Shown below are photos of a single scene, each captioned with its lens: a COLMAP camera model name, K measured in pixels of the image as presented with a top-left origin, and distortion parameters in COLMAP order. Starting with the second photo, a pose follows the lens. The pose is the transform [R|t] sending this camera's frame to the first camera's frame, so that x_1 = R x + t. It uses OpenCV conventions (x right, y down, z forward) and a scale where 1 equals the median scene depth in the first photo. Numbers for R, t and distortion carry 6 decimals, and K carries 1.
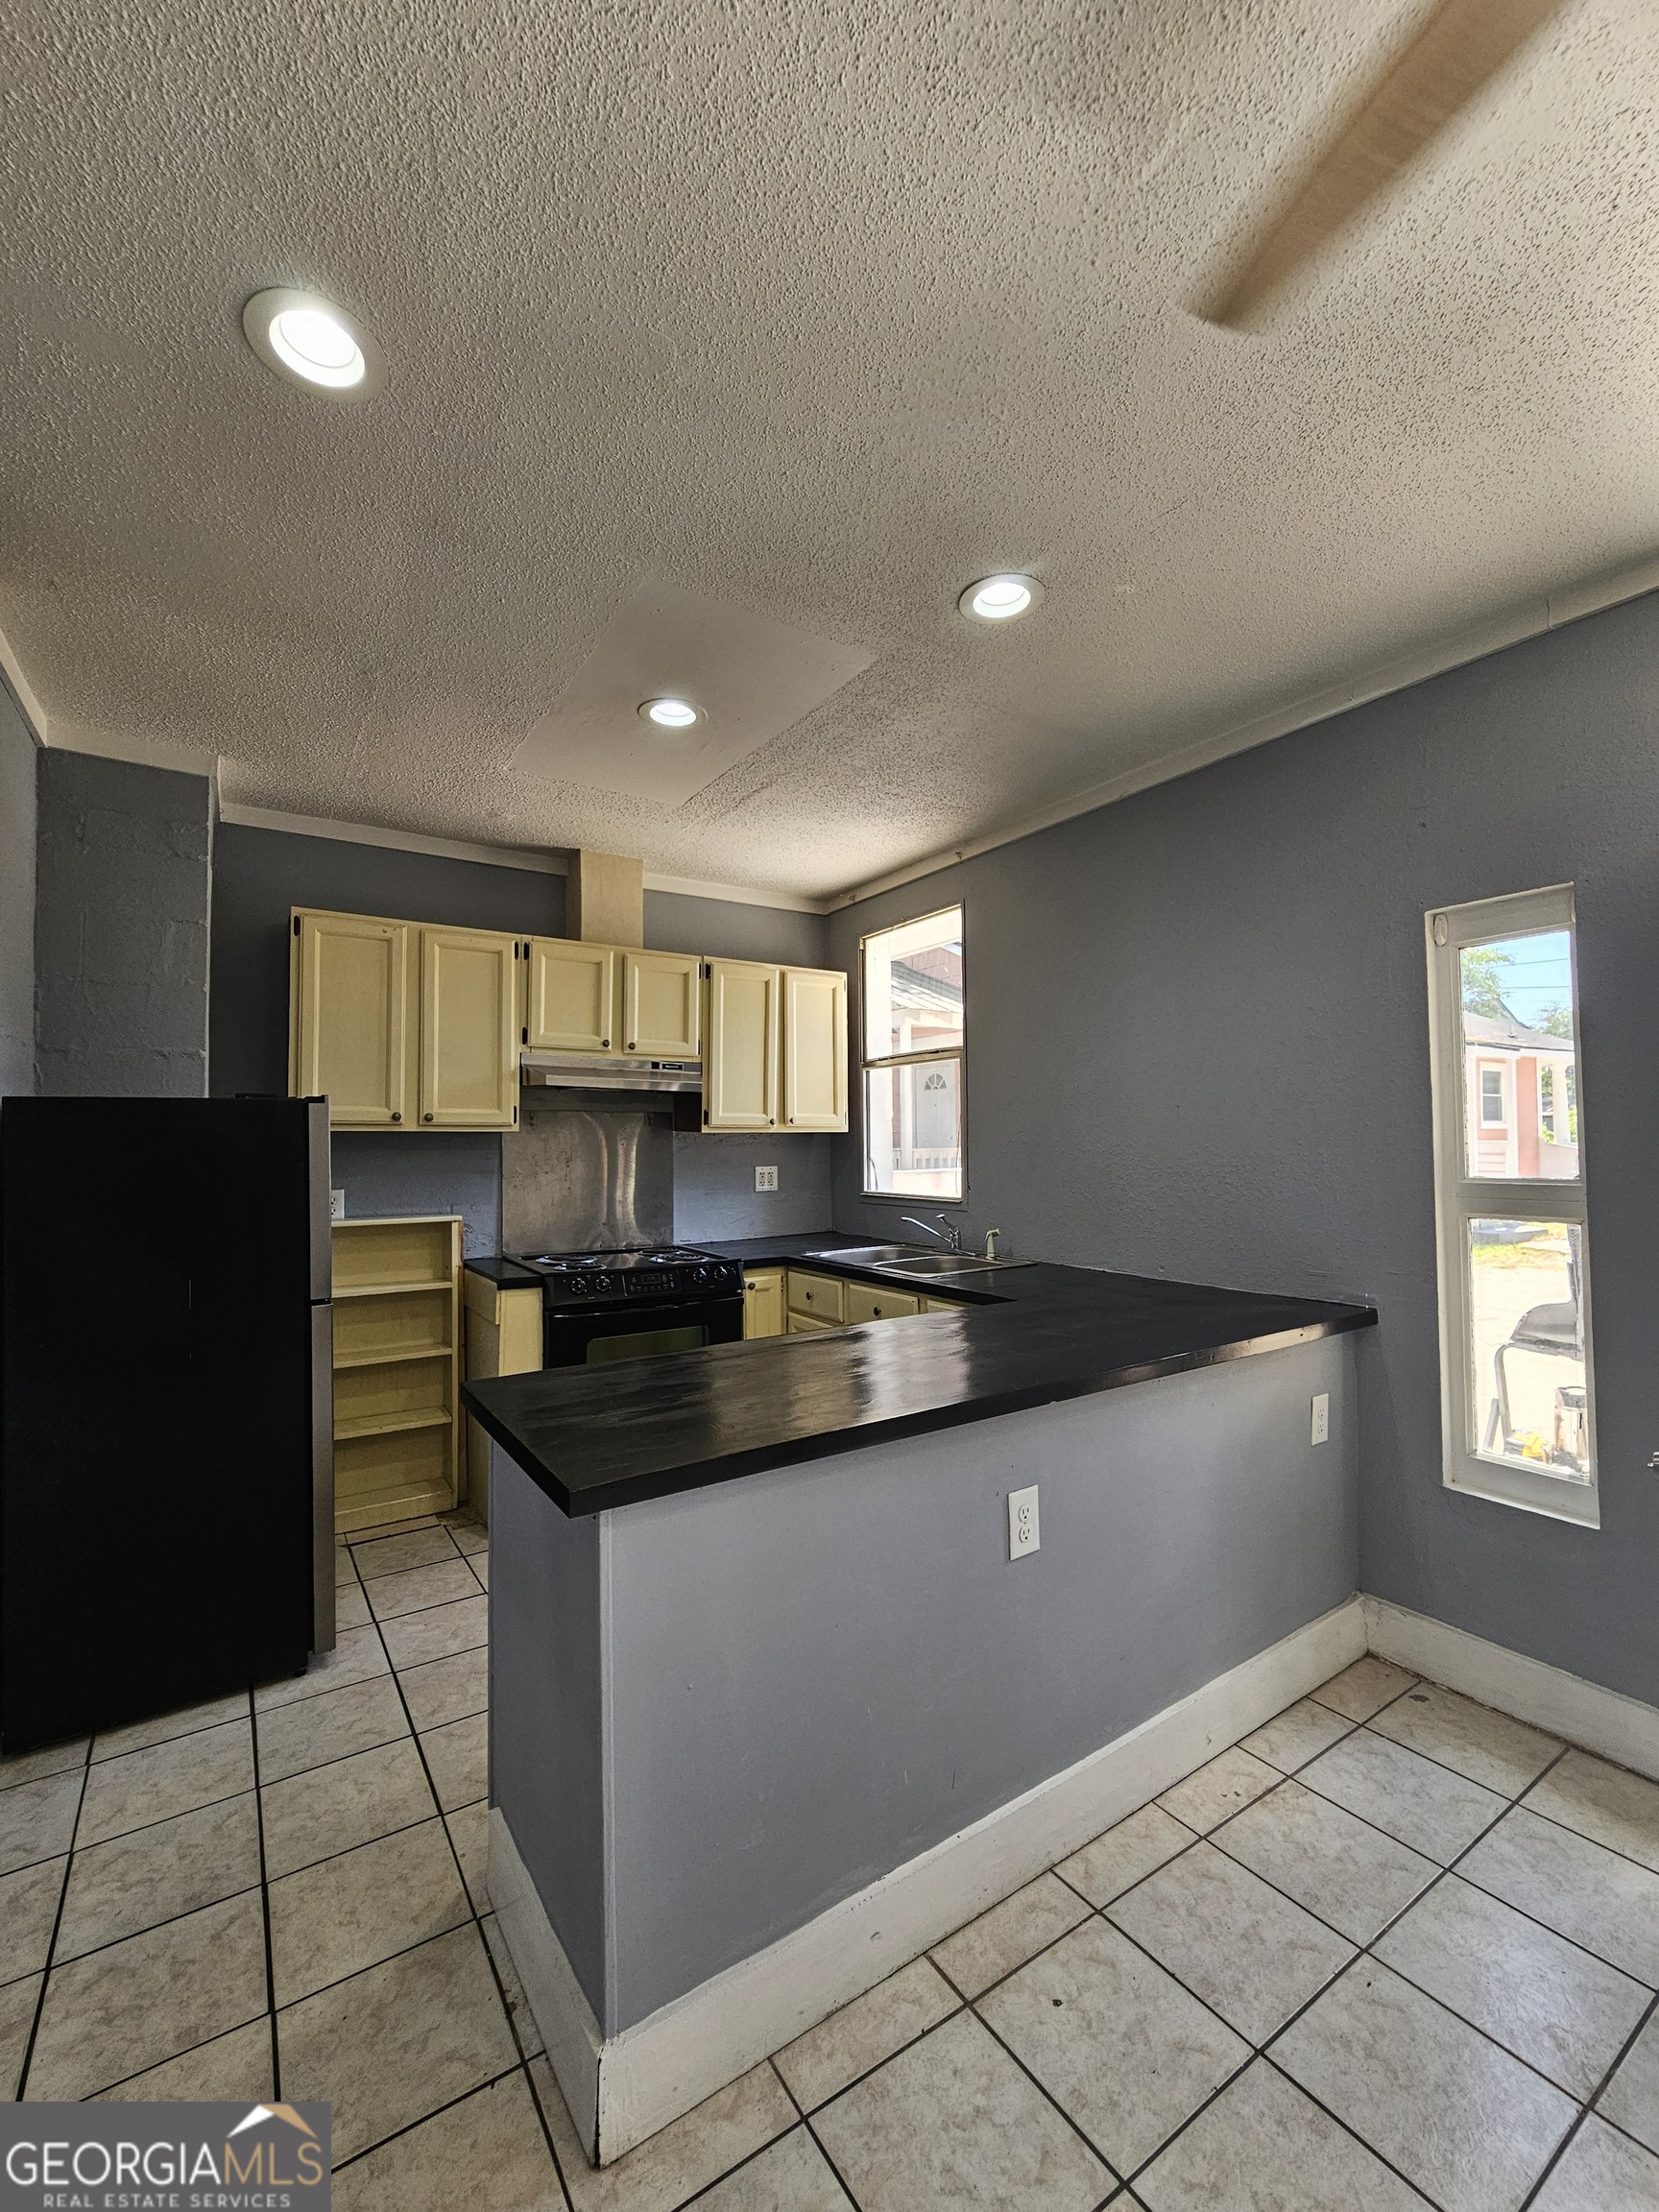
lens RADIAL K [[909.8, 0, 836.8], [0, 909.8, 1119.1], [0, 0, 1]] dist [-0.003978, 0.001662]
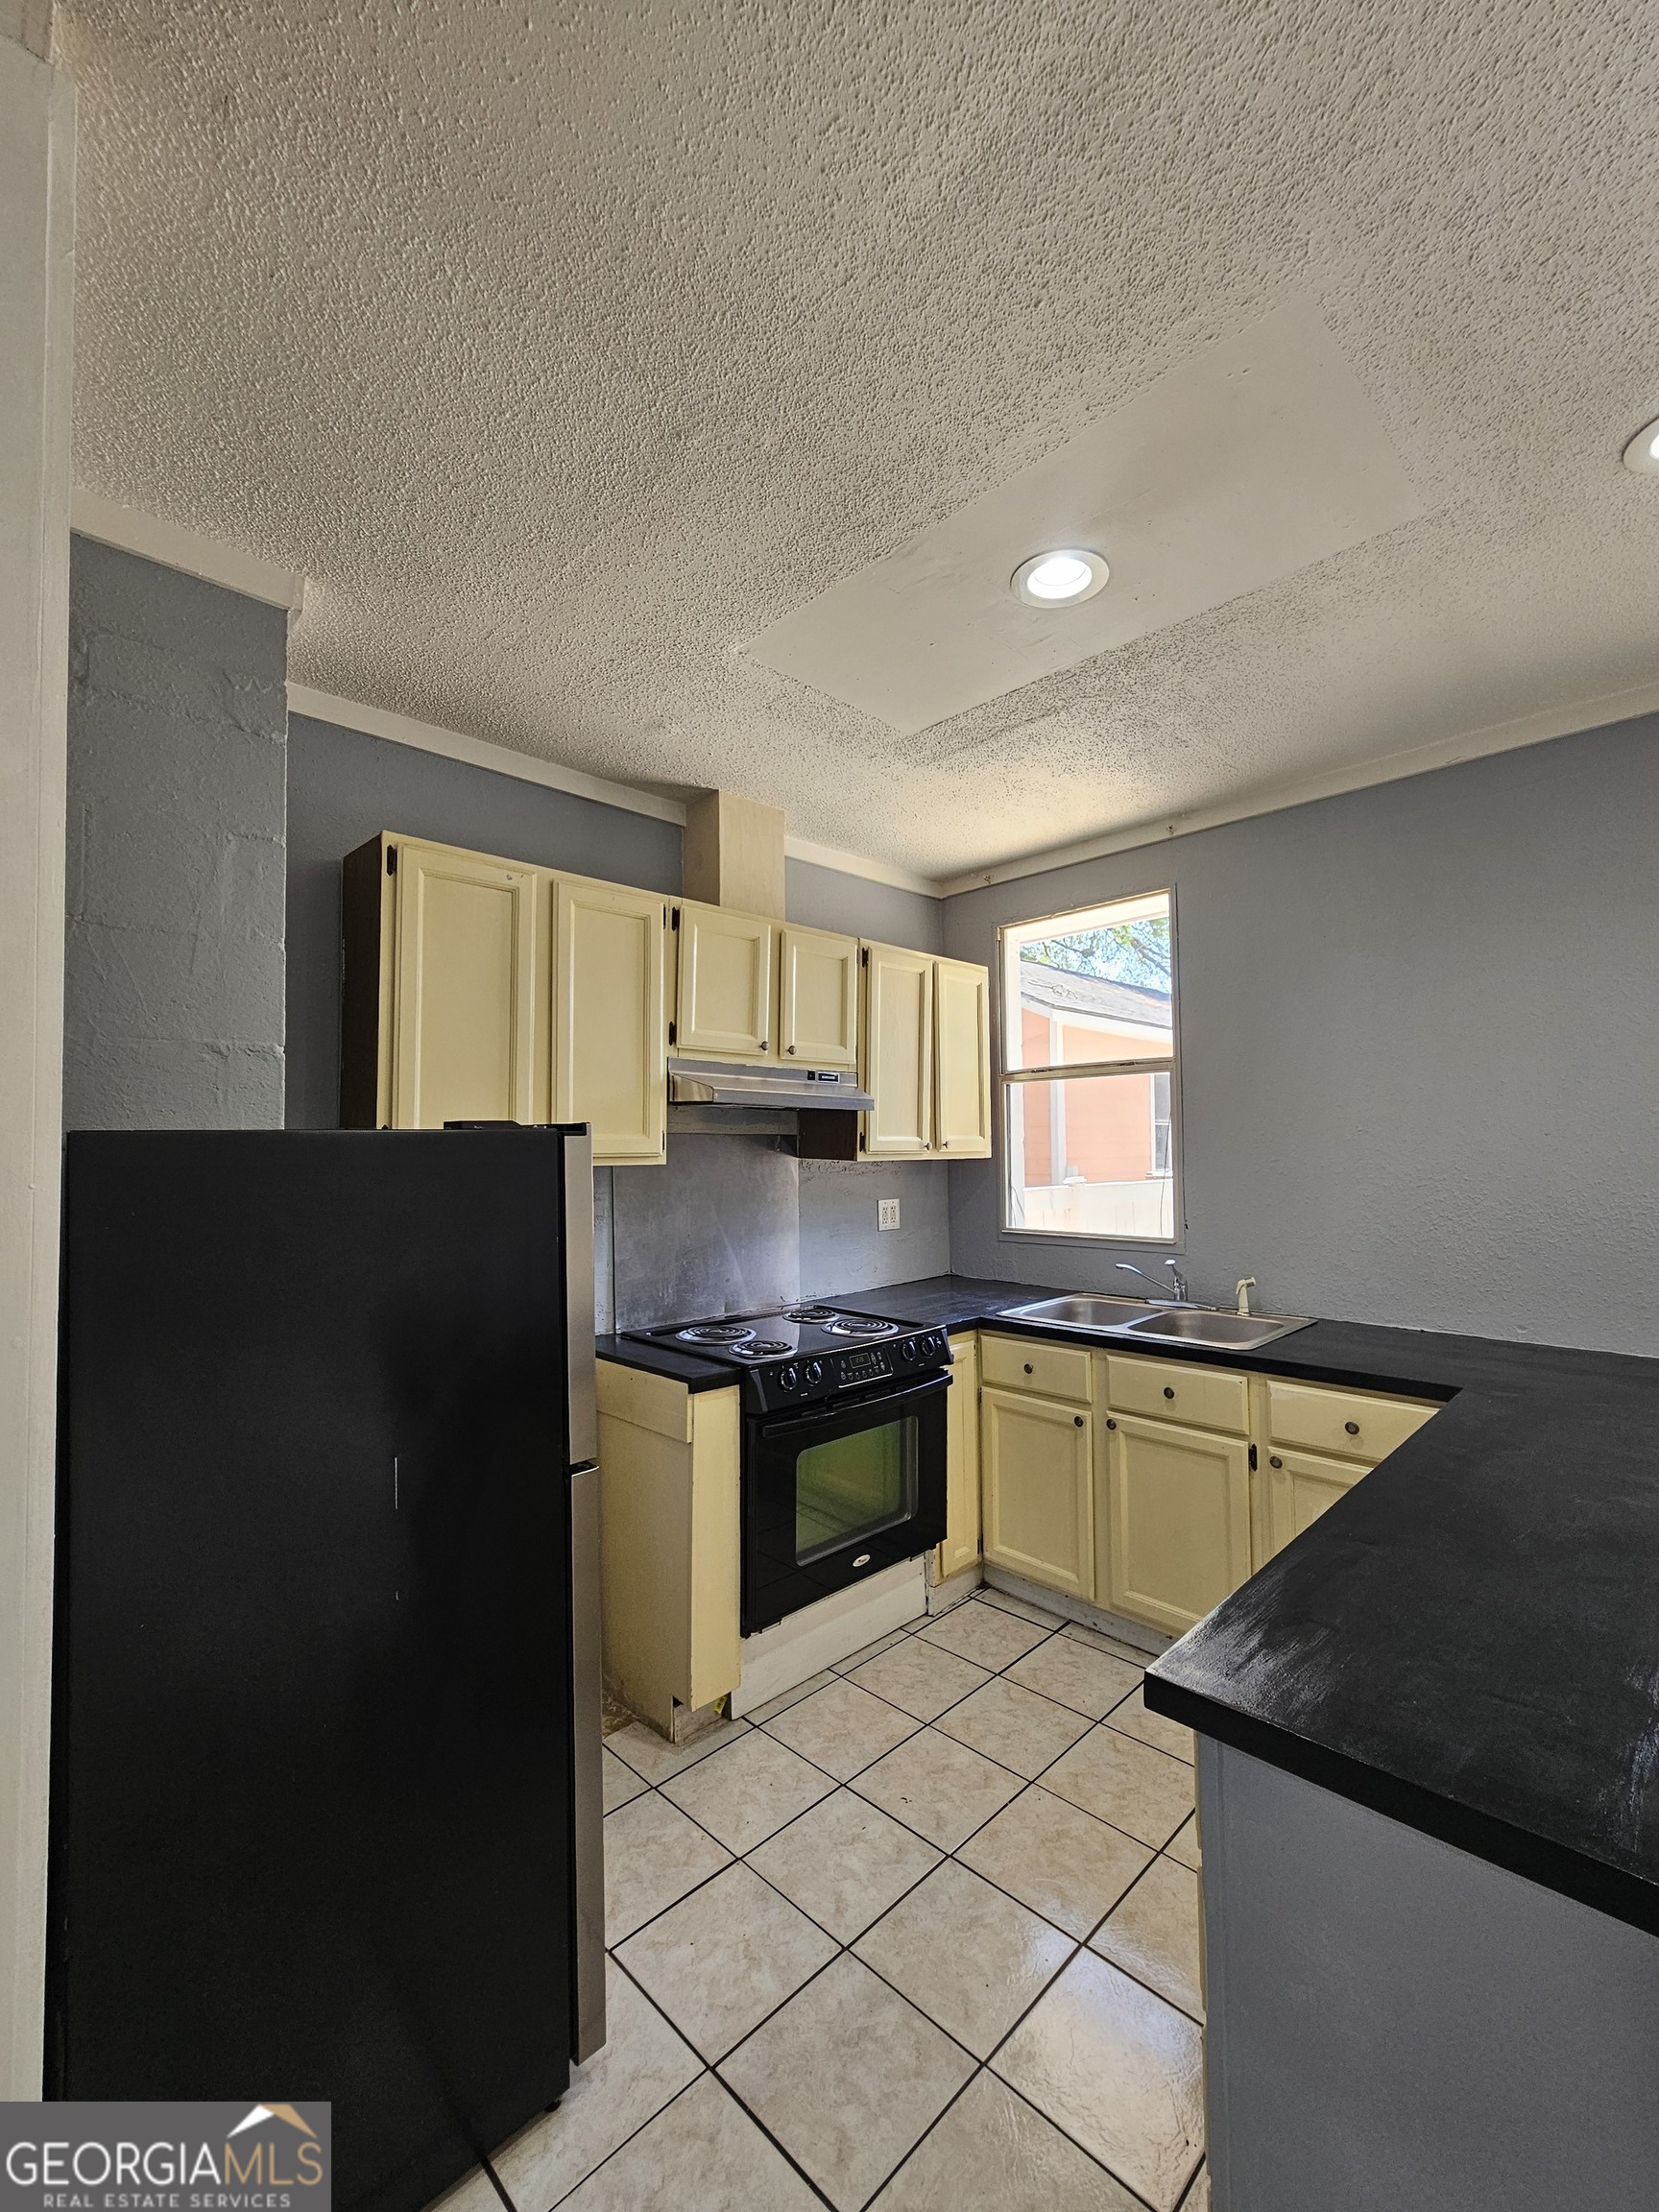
lens RADIAL K [[909.8, 0, 836.8], [0, 909.8, 1119.1], [0, 0, 1]] dist [-0.003978, 0.001662]
pose [[0.981999, 0.003210, 0.188859, -0.334754], [-0.001372, 0.999950, -0.009863, -0.014899], [-0.188881, 0.009426, 0.981955, 0.242361]]
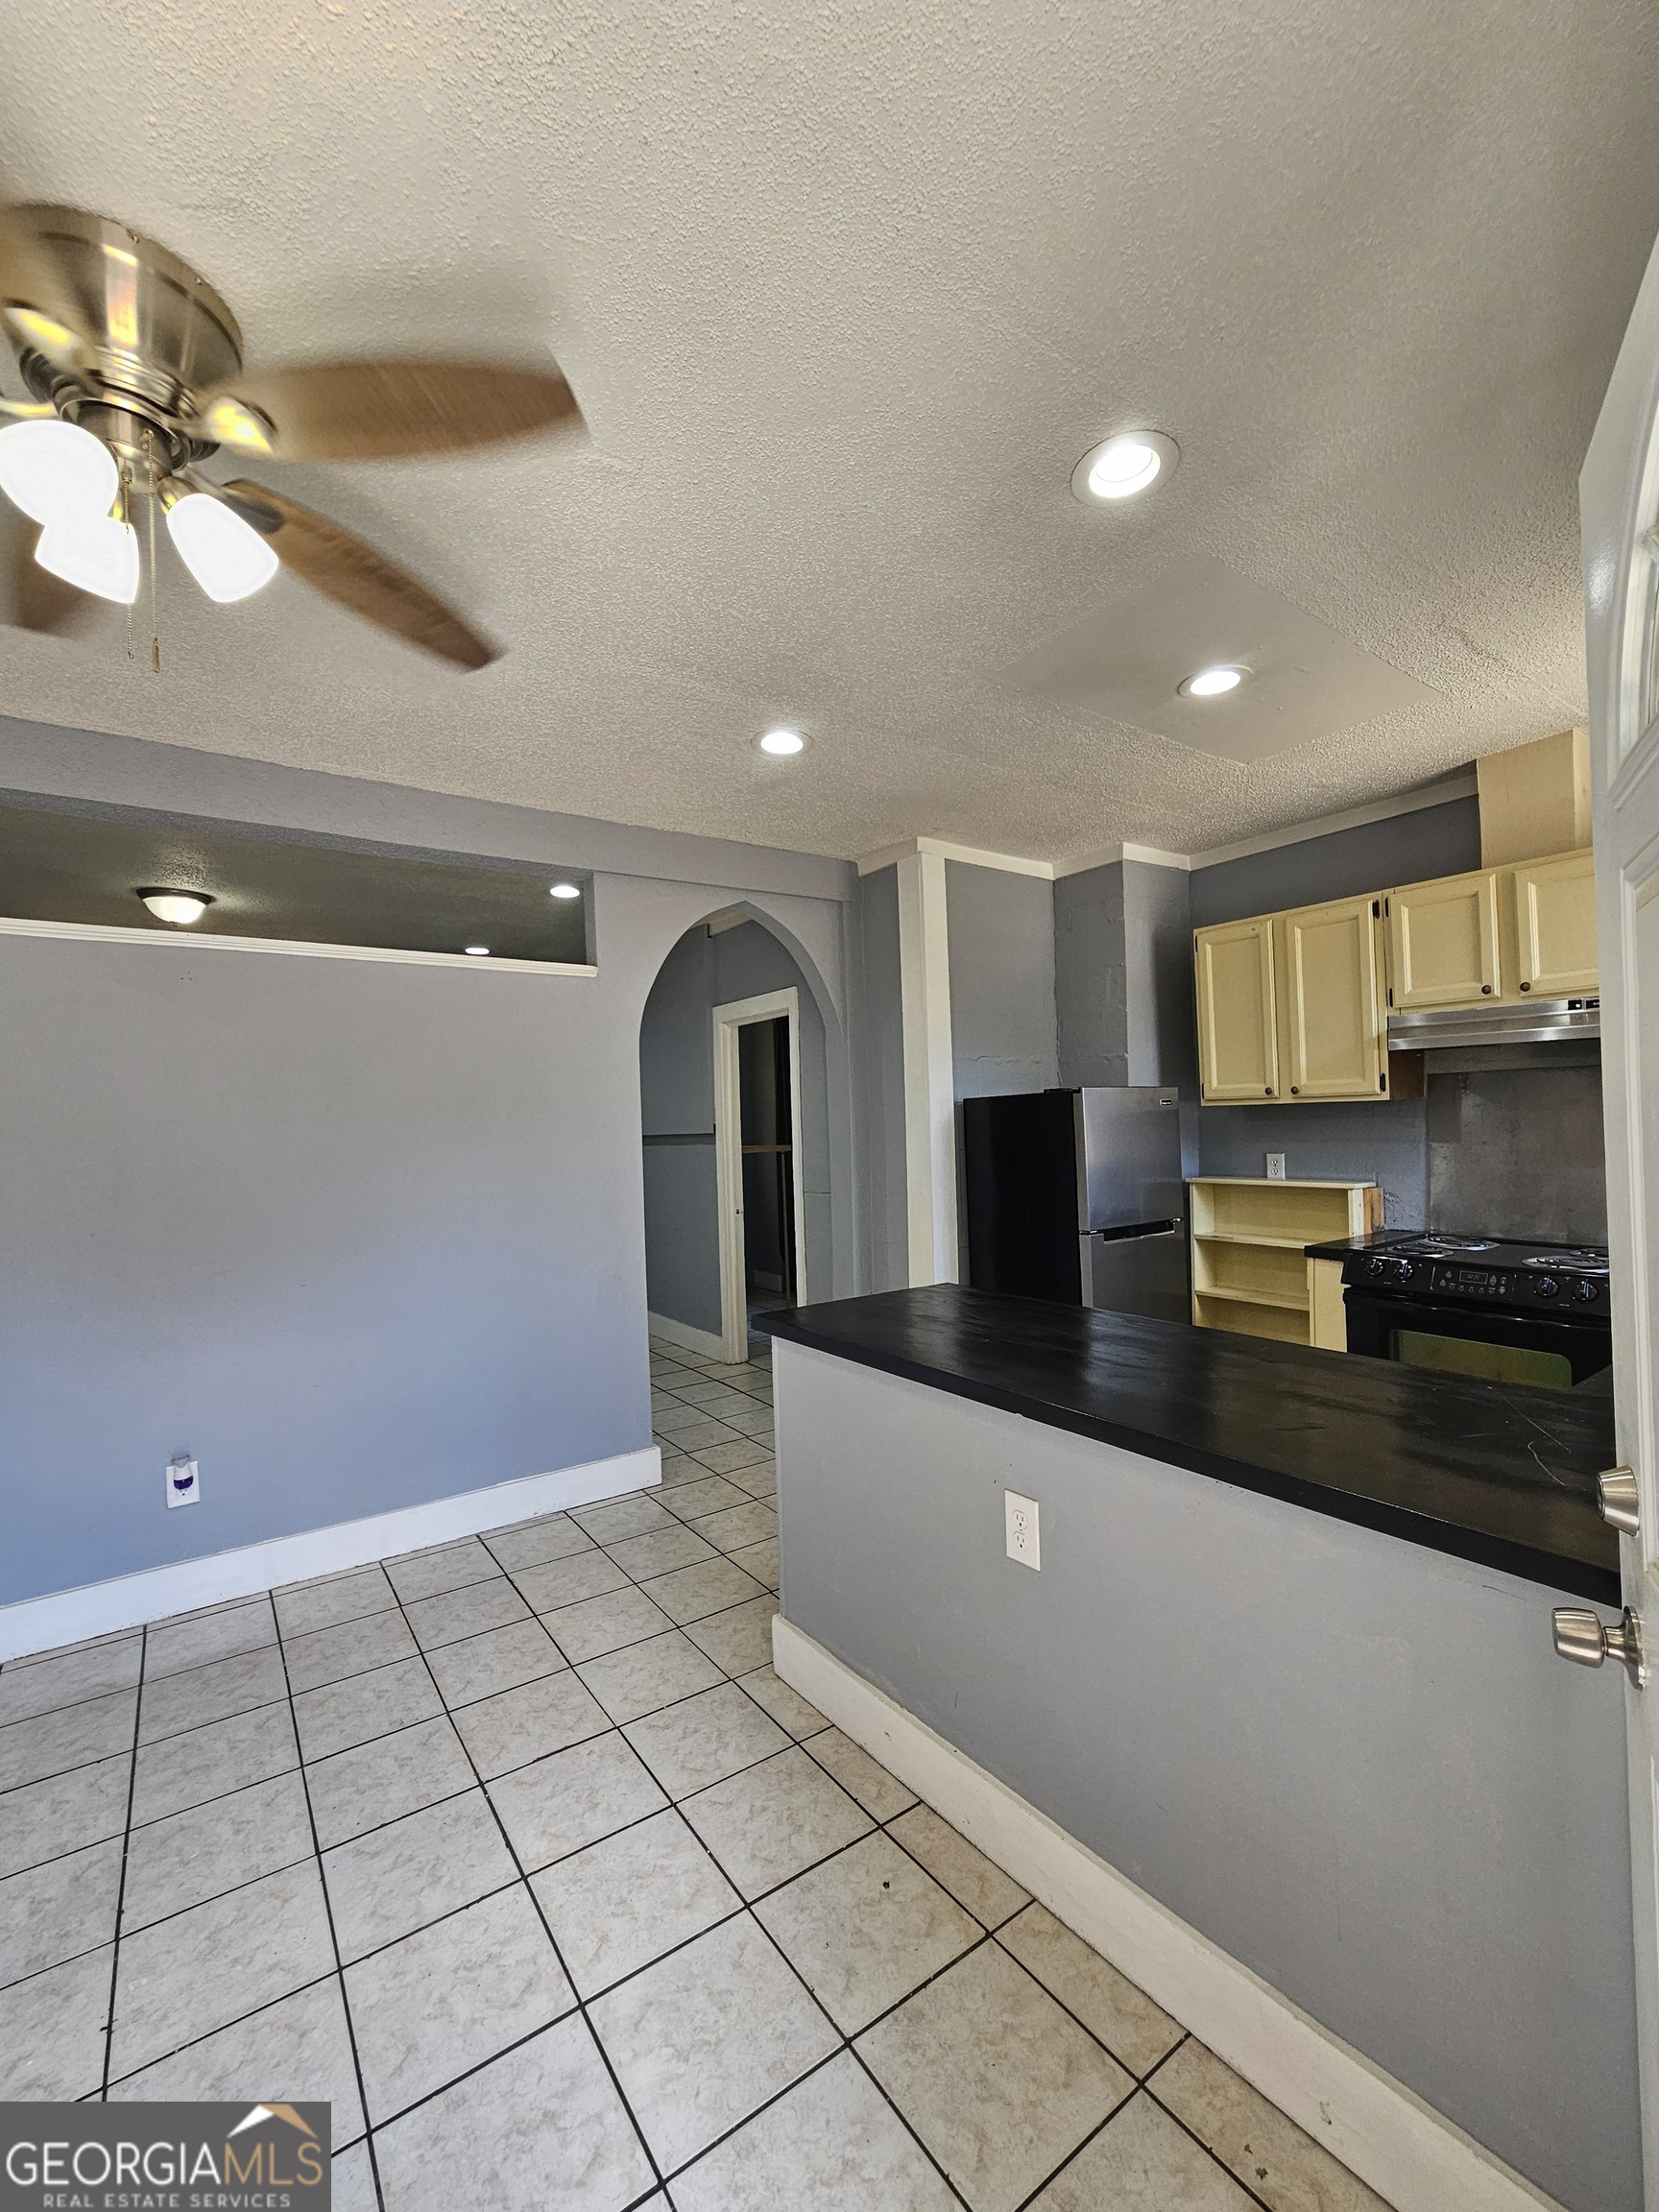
lens RADIAL K [[909.8, 0, 836.8], [0, 909.8, 1119.1], [0, 0, 1]] dist [-0.003978, 0.001662]
pose [[0.030339, 0.002436, -0.999537, 0.547402], [0.056698, 0.998383, 0.004154, -0.002886], [0.997930, -0.056798, 0.030152, 0.376392]]
